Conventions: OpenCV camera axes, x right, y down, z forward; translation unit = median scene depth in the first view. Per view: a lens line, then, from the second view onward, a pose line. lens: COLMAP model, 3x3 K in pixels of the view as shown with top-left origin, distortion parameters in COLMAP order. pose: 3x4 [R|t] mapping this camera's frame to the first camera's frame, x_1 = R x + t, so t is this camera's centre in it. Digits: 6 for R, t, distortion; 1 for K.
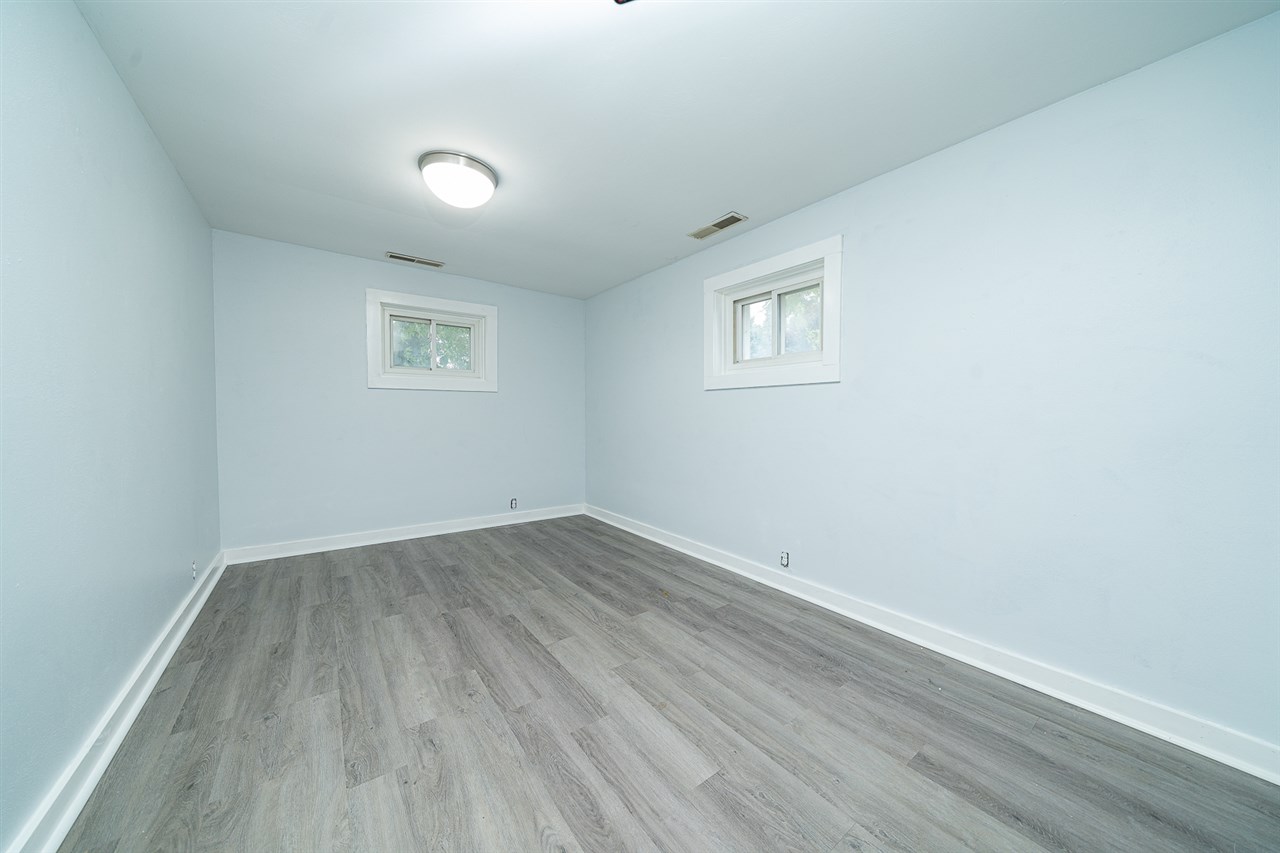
lens RADIAL K [[435.2, 0, 640.7], [0, 435.2, 427.7], [0, 0, 1]] dist [-0.004752, -0.000125]
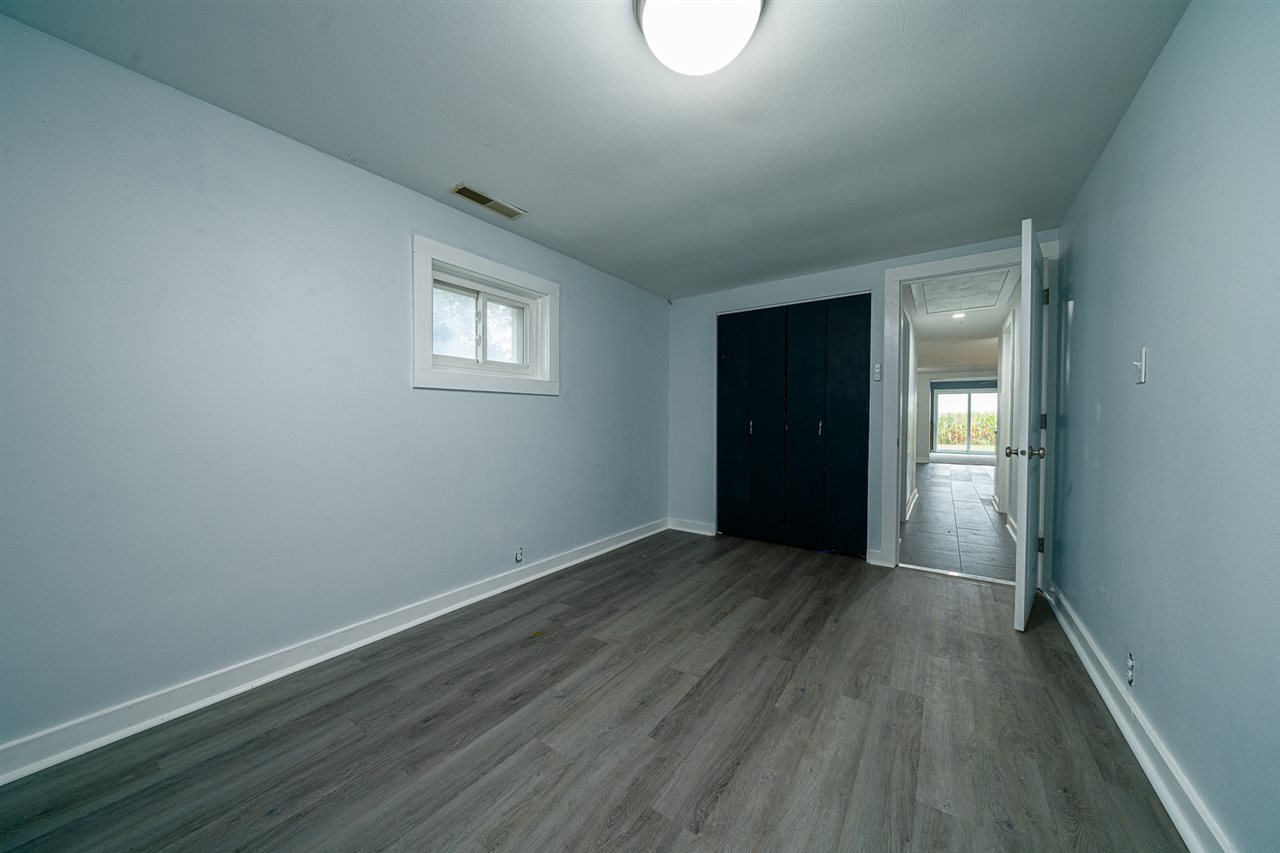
lens RADIAL K [[435.2, 0, 640.7], [0, 435.2, 427.7], [0, 0, 1]] dist [-0.004752, -0.000125]
pose [[-0.315577, -0.027732, 0.948495, -0.975337], [0.025265, 0.998973, 0.037614, -0.056265], [-0.948564, 0.035834, -0.314552, 1.311668]]
